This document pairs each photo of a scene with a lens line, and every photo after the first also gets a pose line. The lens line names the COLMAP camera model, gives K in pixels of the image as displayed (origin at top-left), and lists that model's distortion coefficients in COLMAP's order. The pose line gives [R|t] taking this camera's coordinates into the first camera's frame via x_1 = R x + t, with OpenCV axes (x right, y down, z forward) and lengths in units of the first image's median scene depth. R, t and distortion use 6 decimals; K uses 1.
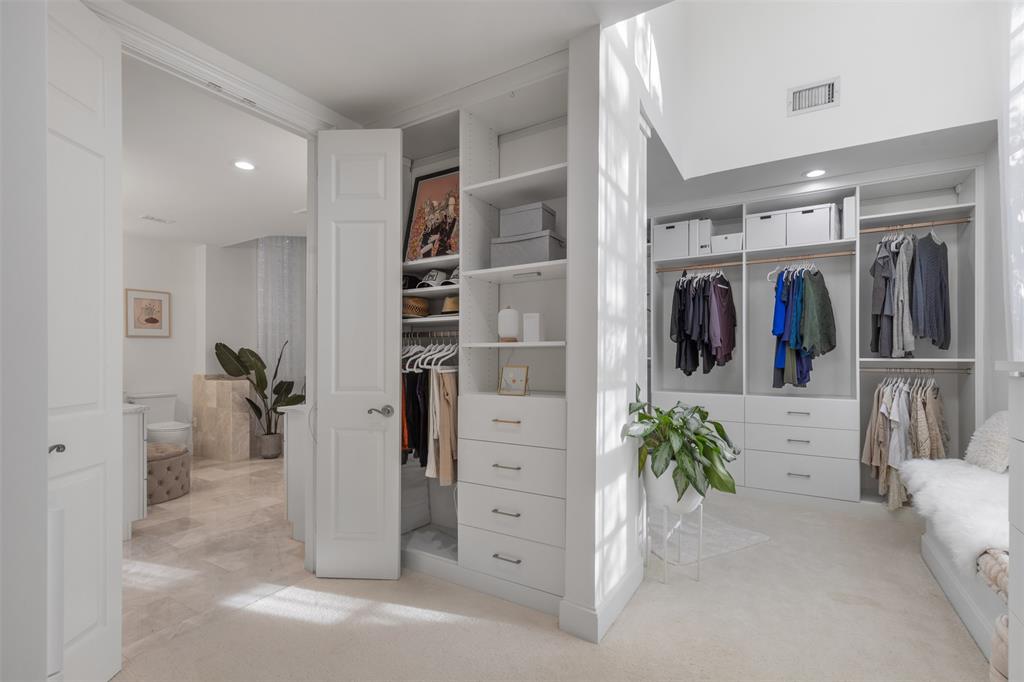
lens RADIAL K [[467.0, 0, 510.2], [0, 467.0, 352.3], [0, 0, 1]] dist [0.010257, -0.000488]
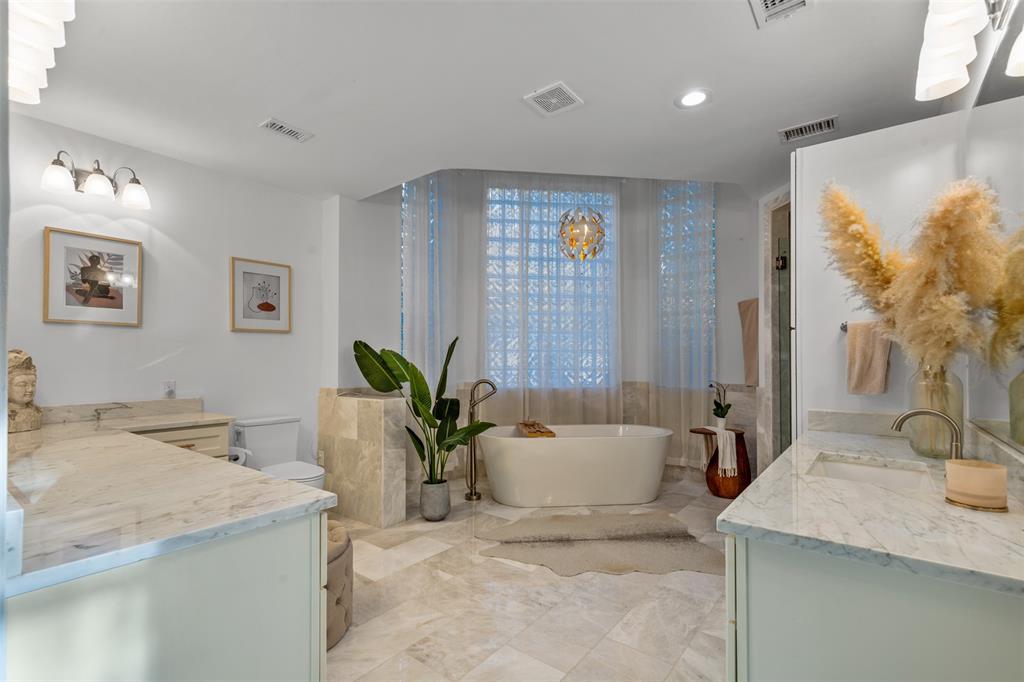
lens RADIAL K [[467.0, 0, 510.2], [0, 467.0, 352.3], [0, 0, 1]] dist [0.010257, -0.000488]
pose [[0.993728, -0.000786, -0.111825, -0.340221], [-0.000681, 0.999914, -0.013083, 0.004869], [0.111826, 0.013077, 0.993642, 0.374390]]
